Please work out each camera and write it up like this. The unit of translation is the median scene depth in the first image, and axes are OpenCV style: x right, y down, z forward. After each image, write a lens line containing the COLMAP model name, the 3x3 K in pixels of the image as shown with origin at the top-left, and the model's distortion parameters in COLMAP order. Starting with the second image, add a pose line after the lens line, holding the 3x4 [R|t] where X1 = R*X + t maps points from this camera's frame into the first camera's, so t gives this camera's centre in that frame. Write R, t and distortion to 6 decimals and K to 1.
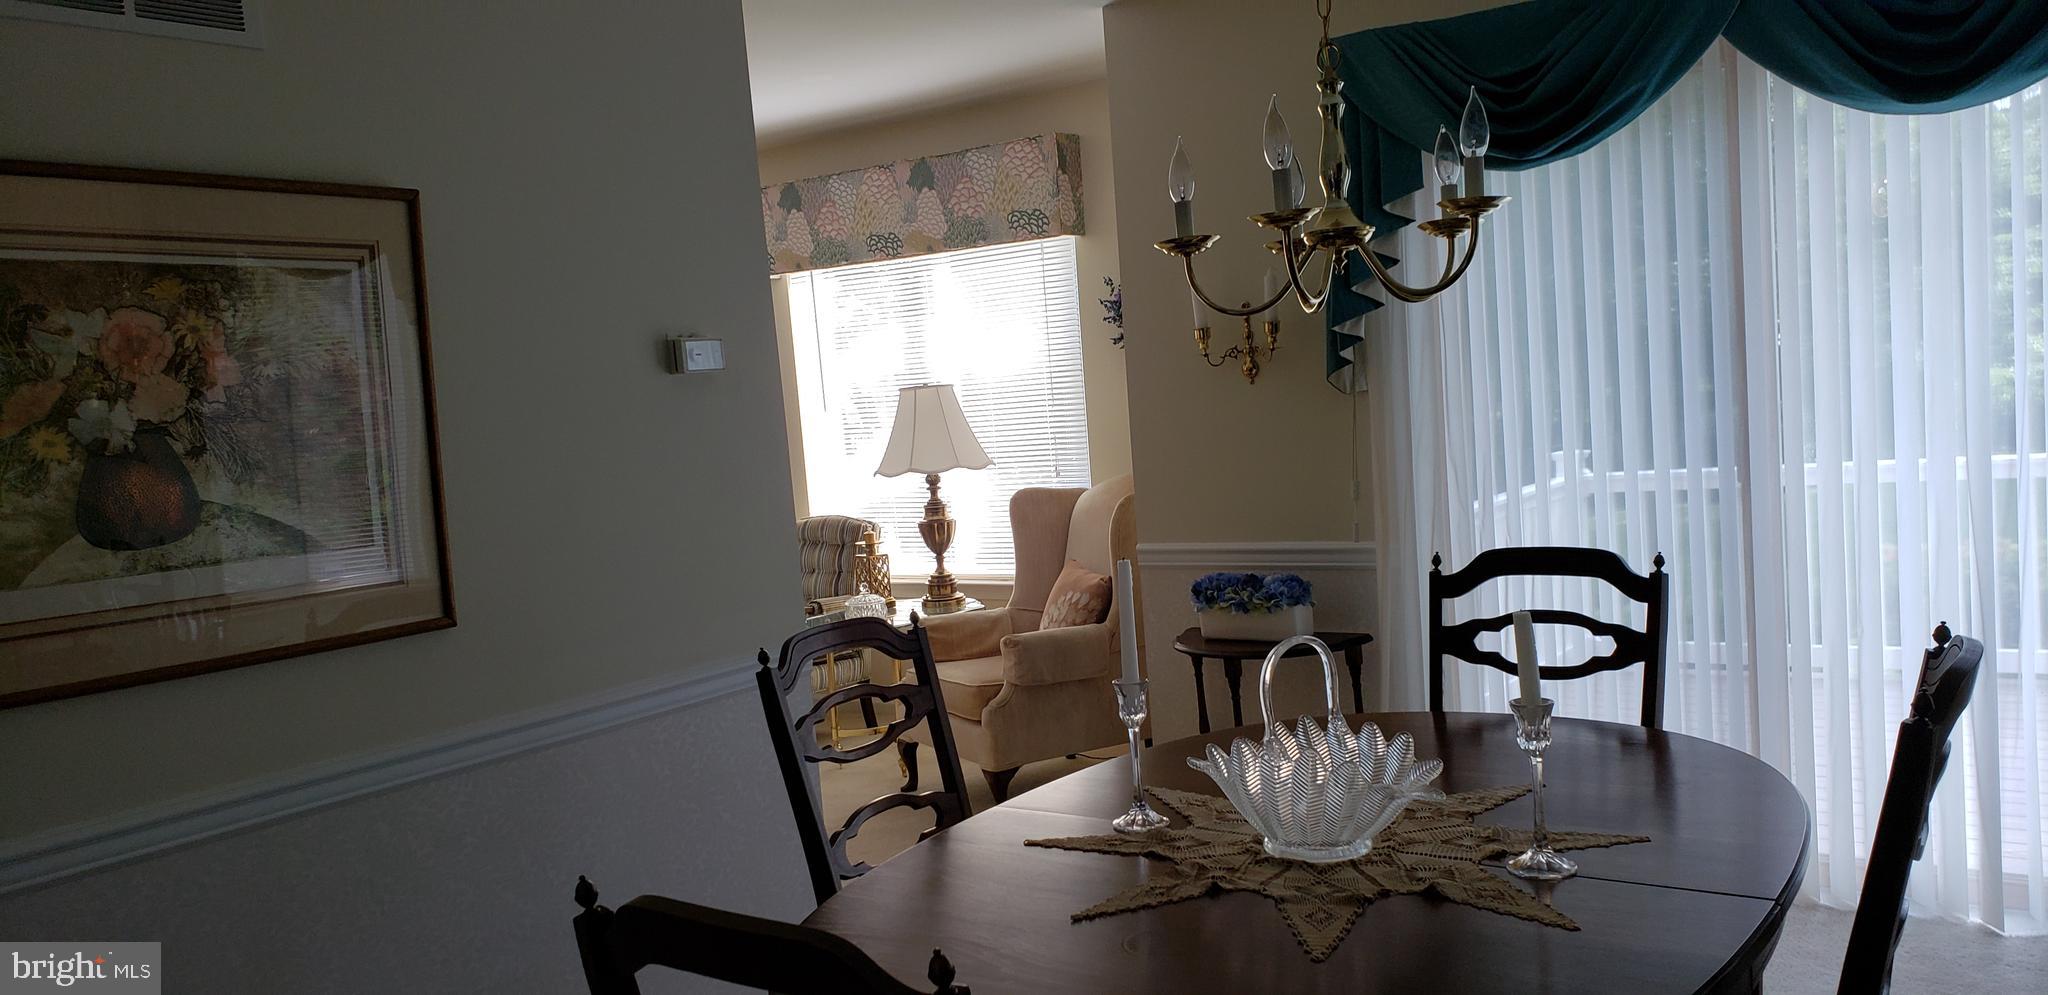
lens RADIAL K [[1528.6, 0, 1023.0], [0, 1528.6, 491.5], [0, 0, 1]] dist [0.012300, 0.004982]
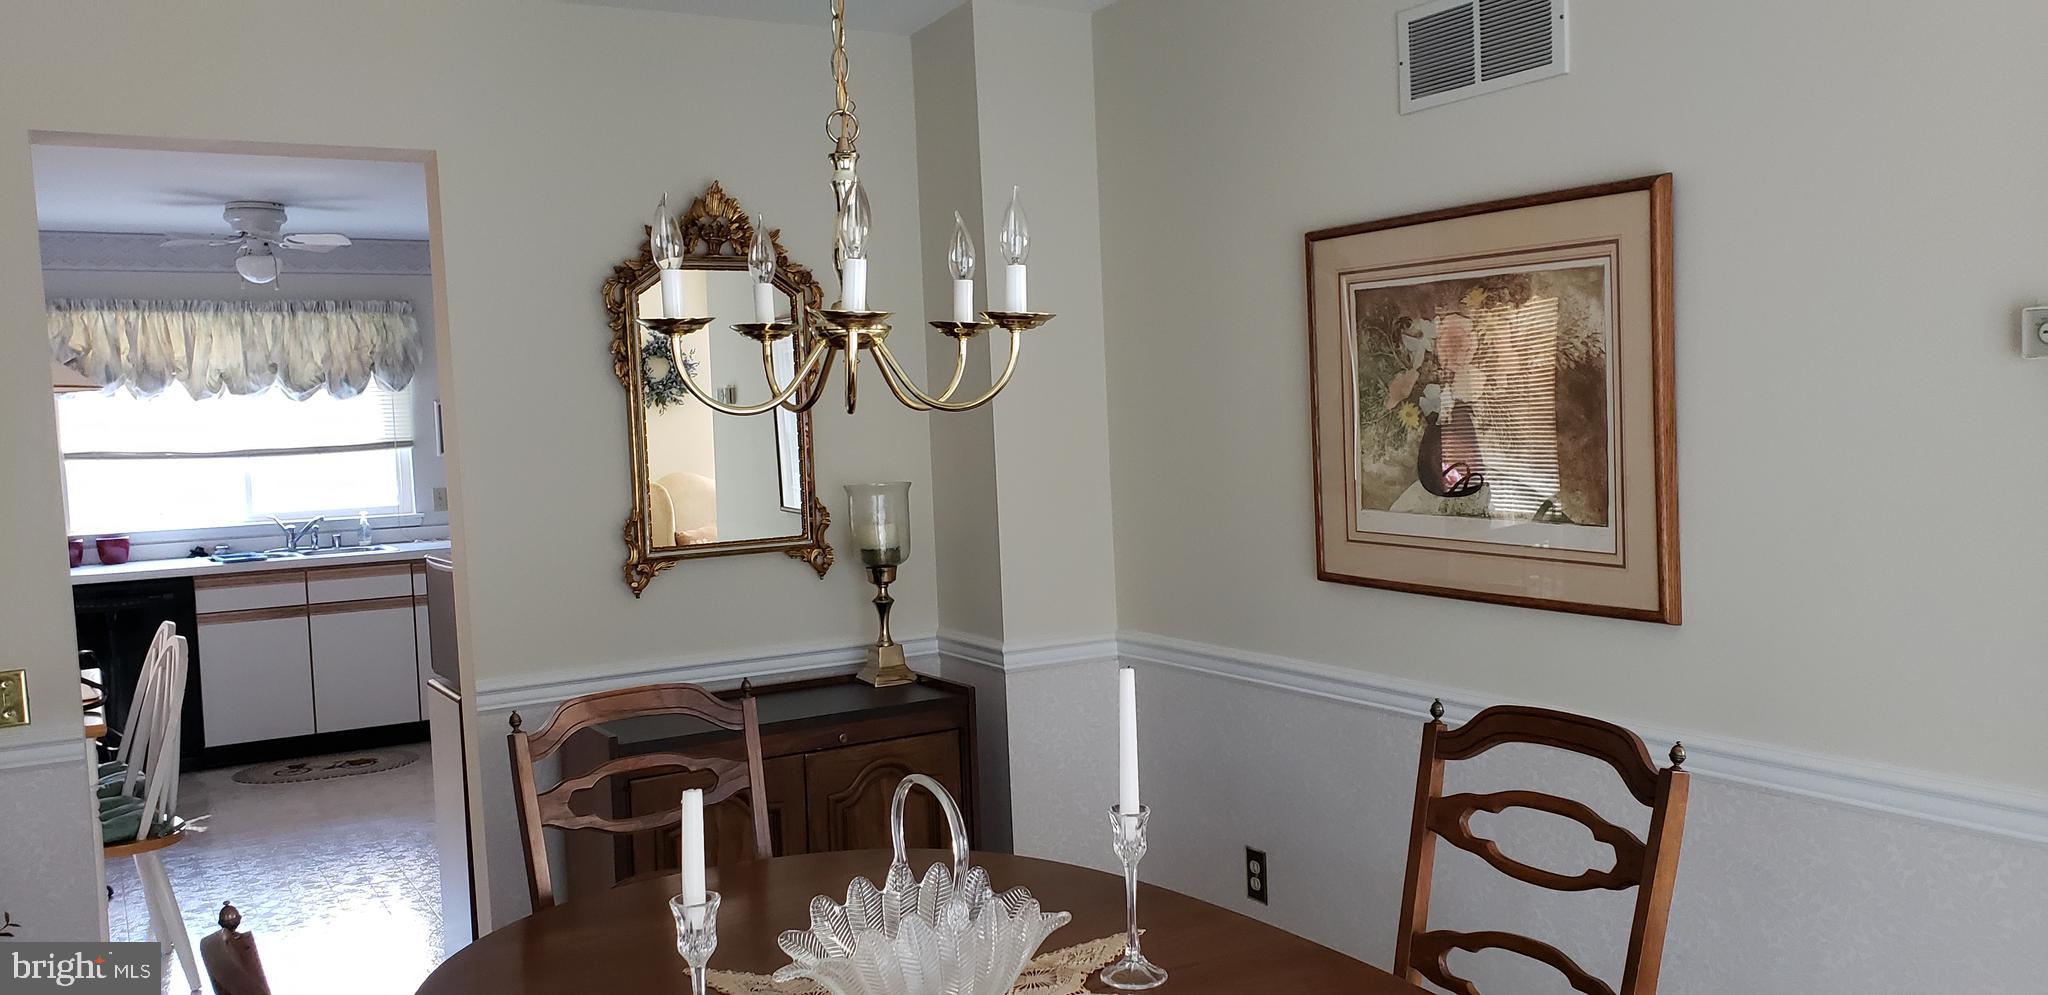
lens RADIAL K [[1528.6, 0, 1023.0], [0, 1528.6, 503.3], [0, 0, 1]] dist [0.012300, 0.004982]
pose [[-0.387087, 0.121570, -0.913993, 0.786475], [-0.024198, 0.989589, 0.141873, -0.137726], [0.921725, 0.077034, -0.380116, 1.180638]]
